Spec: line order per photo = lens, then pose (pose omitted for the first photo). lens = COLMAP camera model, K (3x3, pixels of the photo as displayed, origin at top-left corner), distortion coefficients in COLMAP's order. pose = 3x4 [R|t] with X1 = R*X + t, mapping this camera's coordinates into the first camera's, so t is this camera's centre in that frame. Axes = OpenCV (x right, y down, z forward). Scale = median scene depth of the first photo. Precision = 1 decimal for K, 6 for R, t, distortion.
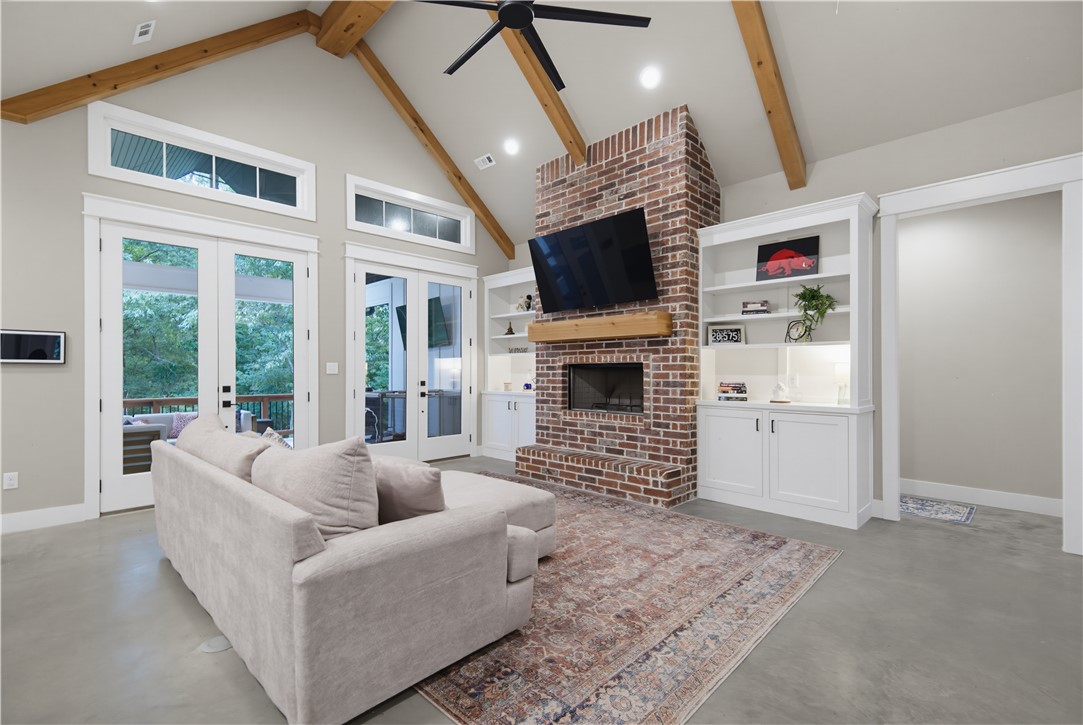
lens RADIAL K [[476.2, 0, 544.0], [0, 476.2, 364.9], [0, 0, 1]] dist [0.015050, 0.000321]
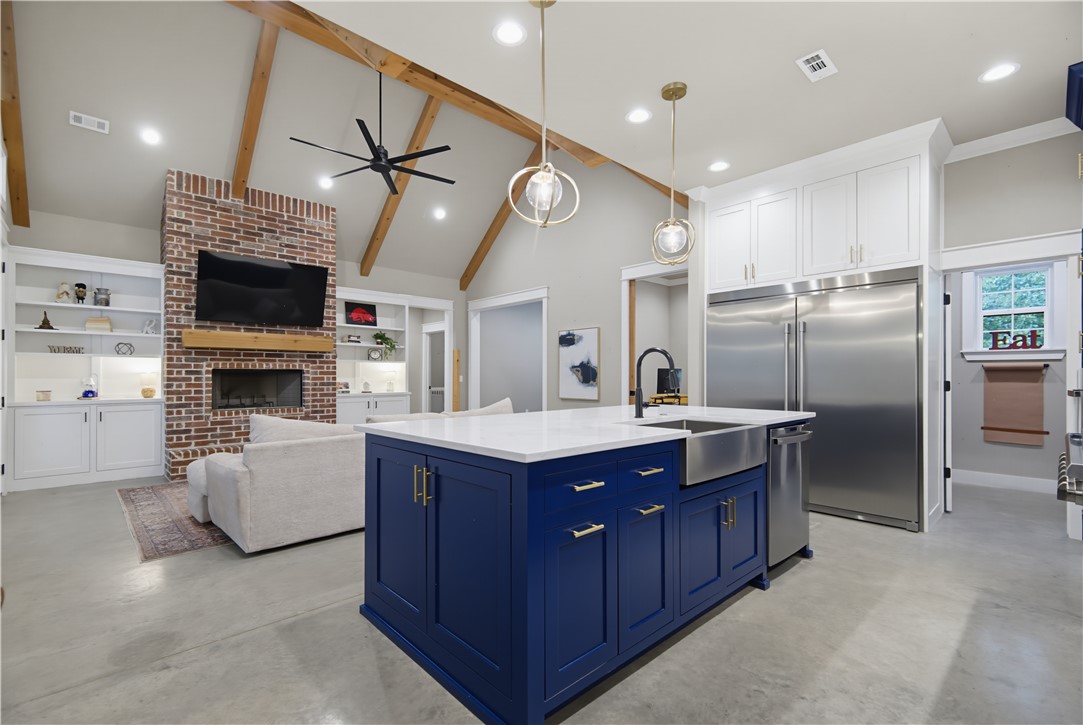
lens RADIAL K [[476.2, 0, 539.1], [0, 476.2, 369.9], [0, 0, 1]] dist [0.015050, 0.000321]
pose [[0.034189, 0.017462, 0.999263, -1.174766], [-0.007504, 0.999824, -0.017215, 0.015237], [-0.999387, -0.006910, 0.034314, 0.245072]]
